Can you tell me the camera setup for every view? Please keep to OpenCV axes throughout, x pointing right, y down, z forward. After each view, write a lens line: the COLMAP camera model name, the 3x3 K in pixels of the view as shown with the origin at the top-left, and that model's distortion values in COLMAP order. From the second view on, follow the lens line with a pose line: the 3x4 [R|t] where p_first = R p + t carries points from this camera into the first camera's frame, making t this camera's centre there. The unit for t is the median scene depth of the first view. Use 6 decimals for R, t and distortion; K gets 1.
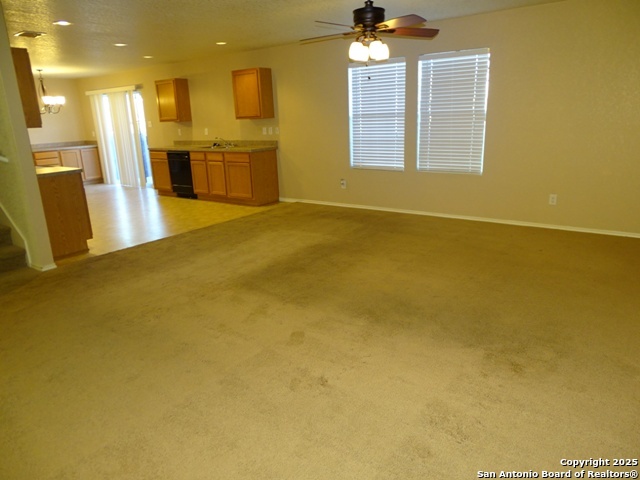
lens RADIAL K [[462.9, 0, 320.6], [0, 462.9, 238.6], [0, 0, 1]] dist [0.010998, -0.005473]
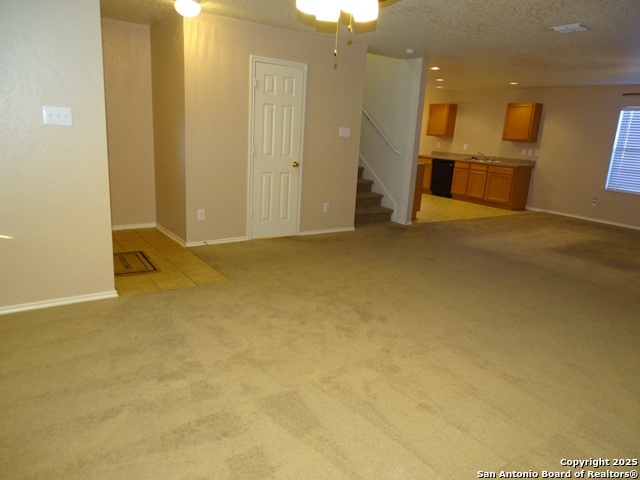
lens RADIAL K [[462.9, 0, 322.6], [0, 462.9, 238.7], [0, 0, 1]] dist [0.010998, -0.005473]
pose [[0.948450, 0.168668, -0.268316, -0.305823], [-0.177685, 0.984042, -0.009497, 0.124834], [0.262432, 0.056683, 0.963284, -0.394715]]
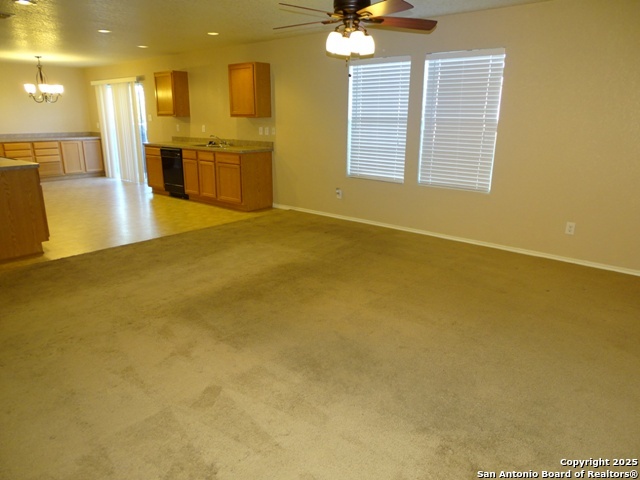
lens RADIAL K [[462.9, 0, 319.9], [0, 462.9, 238.5], [0, 0, 1]] dist [0.010998, -0.005473]
pose [[0.996372, 0.060640, -0.059715, 0.076142], [-0.060701, 0.998156, 0.000787, -0.030192], [0.059653, 0.002840, 0.998215, 0.098341]]
